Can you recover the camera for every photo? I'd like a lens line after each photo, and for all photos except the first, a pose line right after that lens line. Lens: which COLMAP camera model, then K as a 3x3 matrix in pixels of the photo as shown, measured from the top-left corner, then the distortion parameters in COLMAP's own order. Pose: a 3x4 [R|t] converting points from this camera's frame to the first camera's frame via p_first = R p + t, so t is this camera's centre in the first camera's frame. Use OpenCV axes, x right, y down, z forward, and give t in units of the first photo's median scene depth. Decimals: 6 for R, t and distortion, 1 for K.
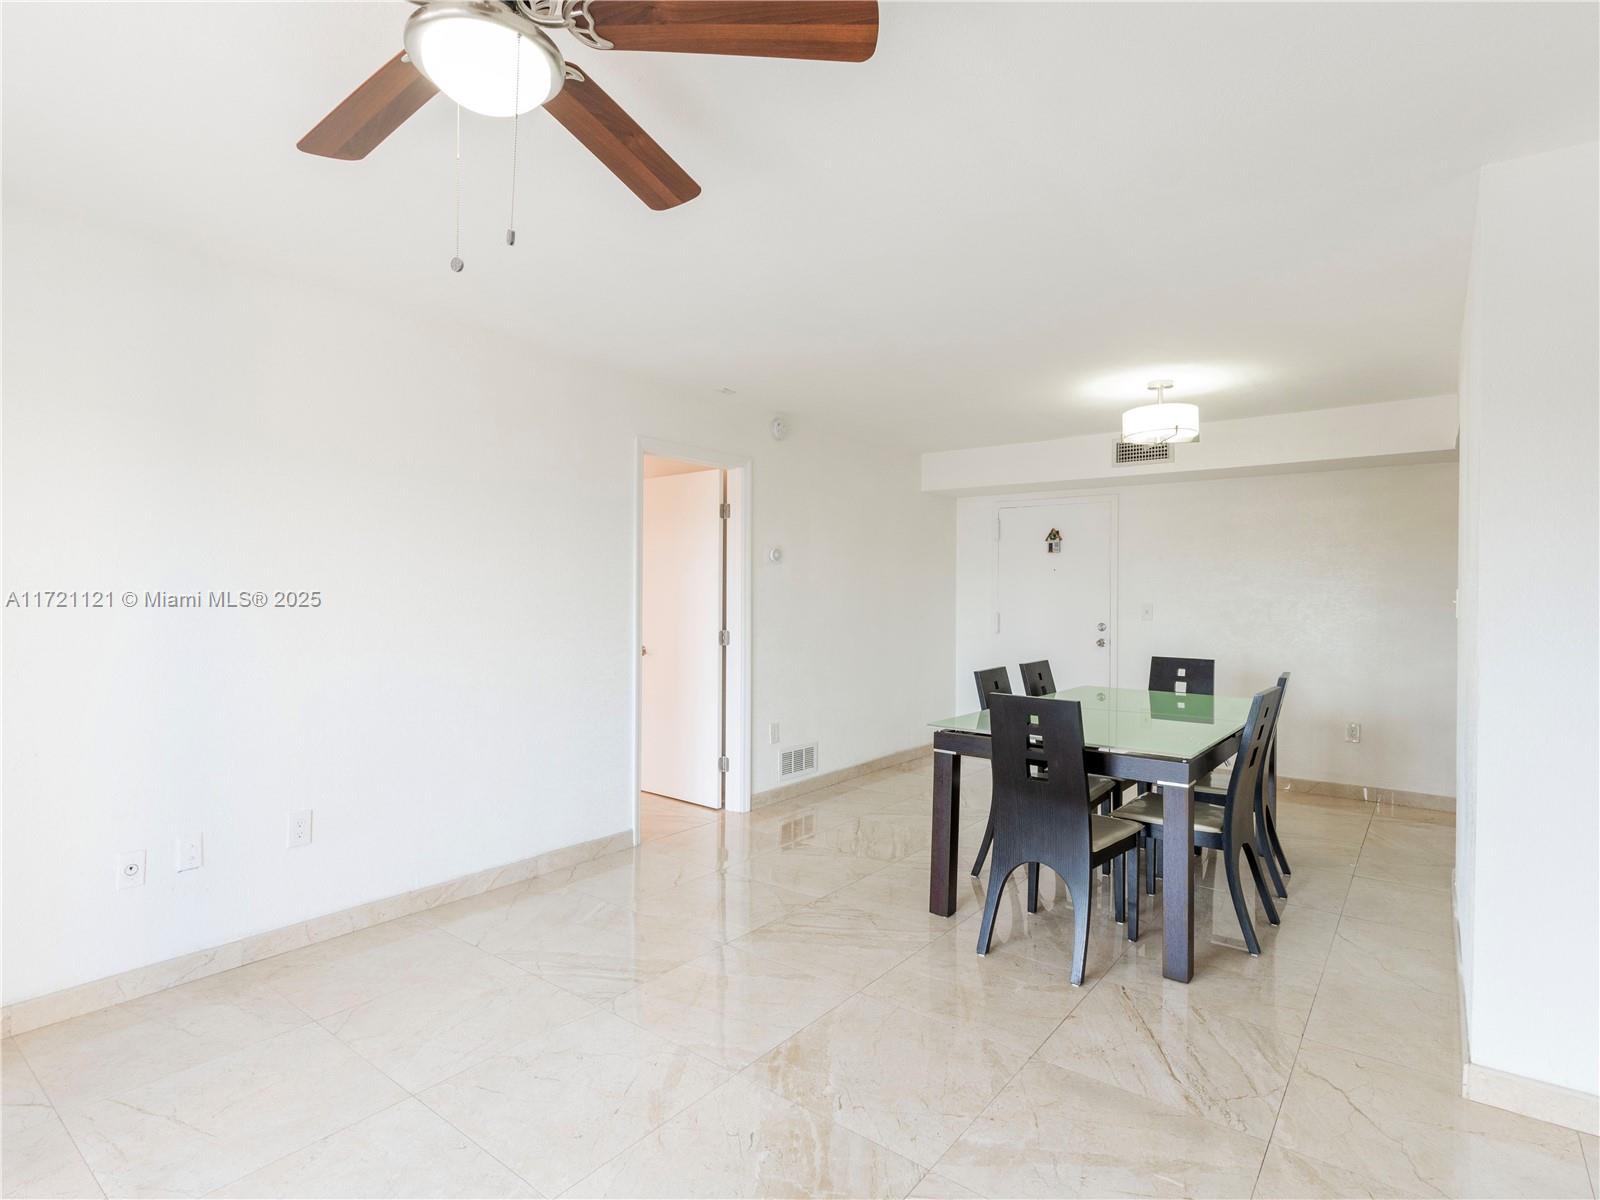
lens RADIAL K [[847.4, 0, 792.0], [0, 847.4, 595.7], [0, 0, 1]] dist [-0.009506, 0.003864]
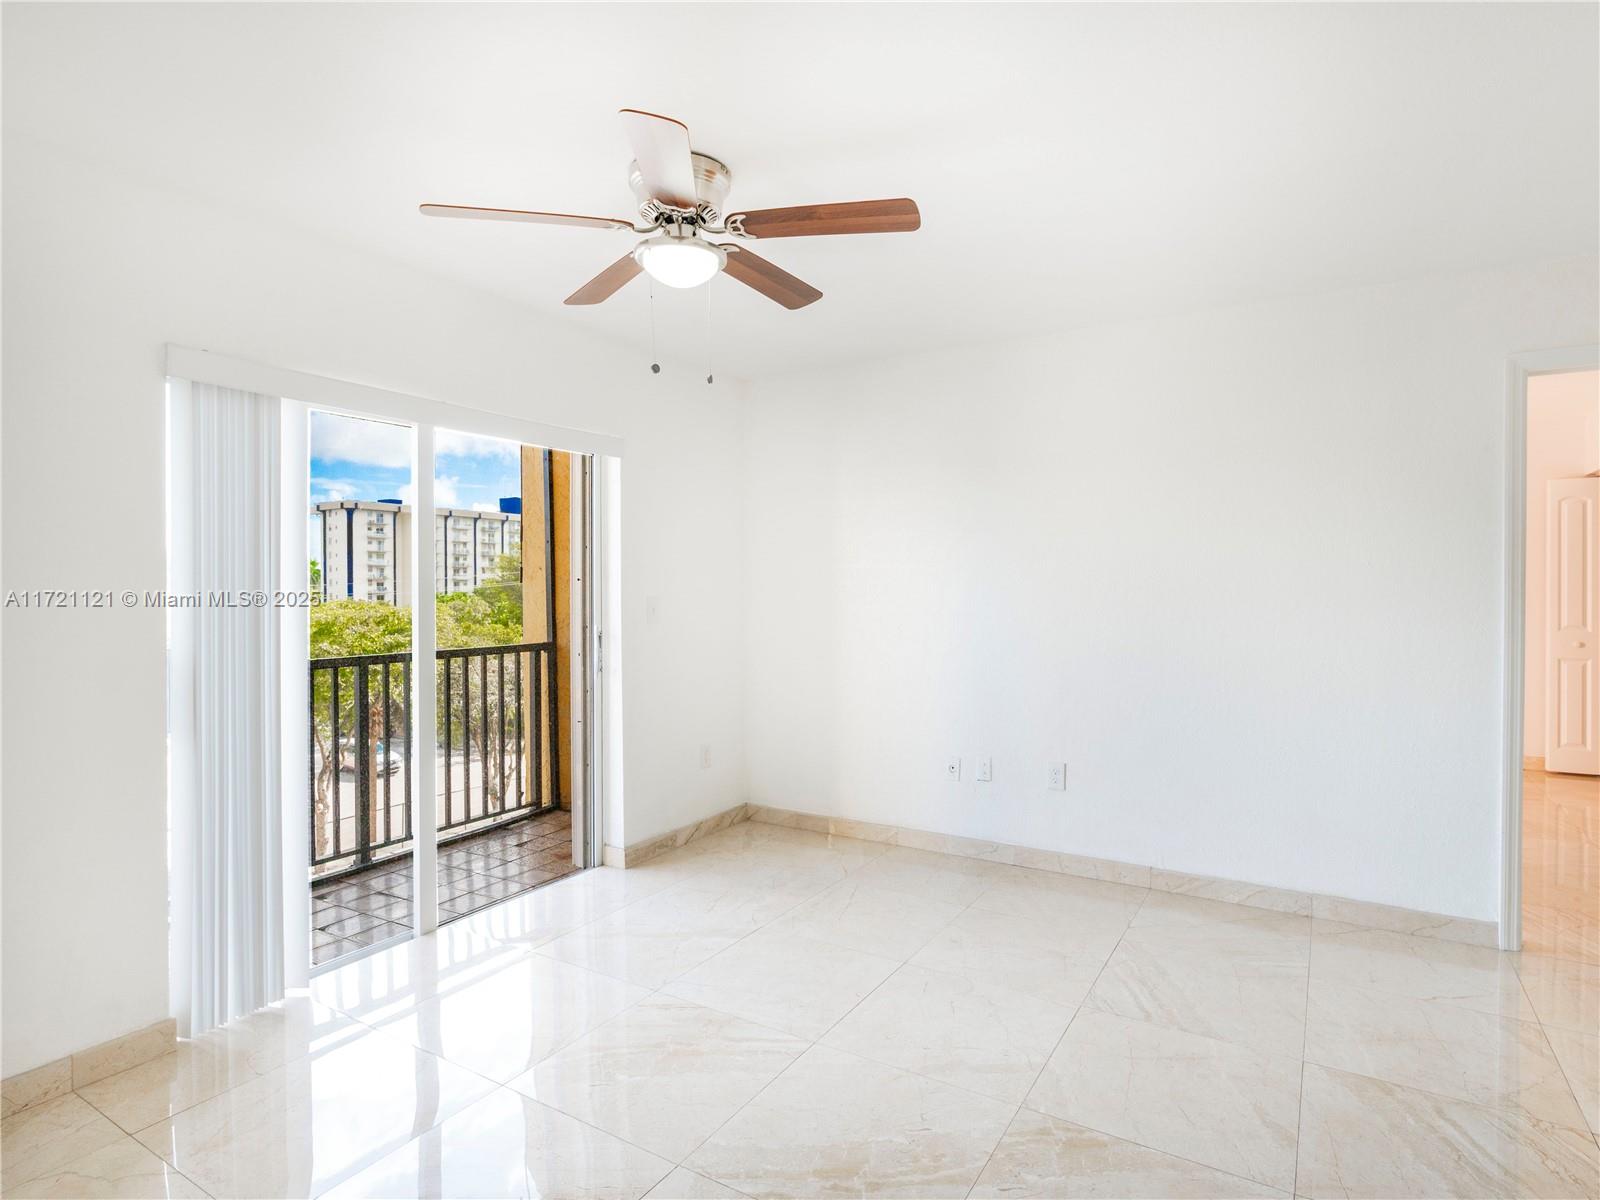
lens RADIAL K [[847.4, 0, 795.9], [0, 847.4, 589.6], [0, 0, 1]] dist [-0.009506, 0.003864]
pose [[0.110827, 0.001087, -0.993839, 0.478540], [-0.003294, 0.999994, 0.000727, 0.003581], [0.993834, 0.003193, 0.110830, 0.384457]]
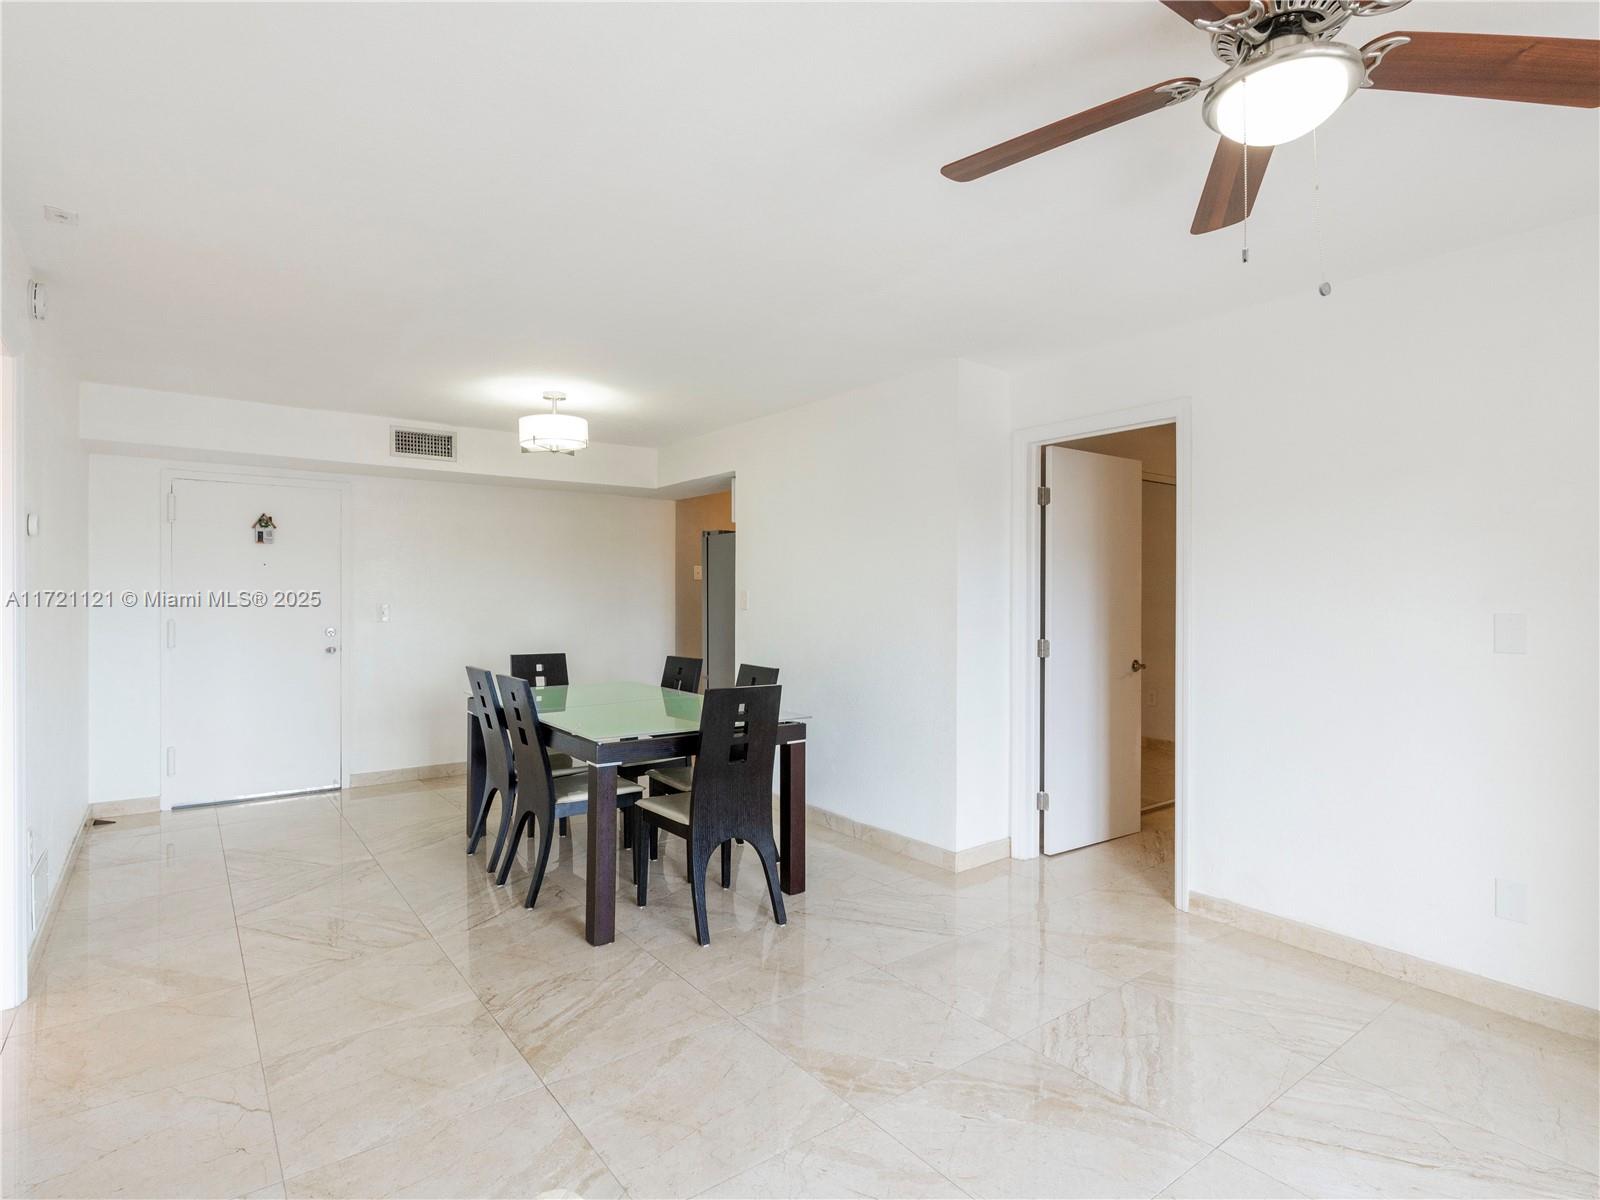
lens RADIAL K [[847.4, 0, 801.6], [0, 847.4, 598.5], [0, 0, 1]] dist [-0.009506, 0.003864]
pose [[0.236157, -0.007369, 0.971687, -0.572703], [0.003640, 0.999971, 0.006699, -0.002457], [-0.971708, 0.001954, 0.236177, 0.495839]]
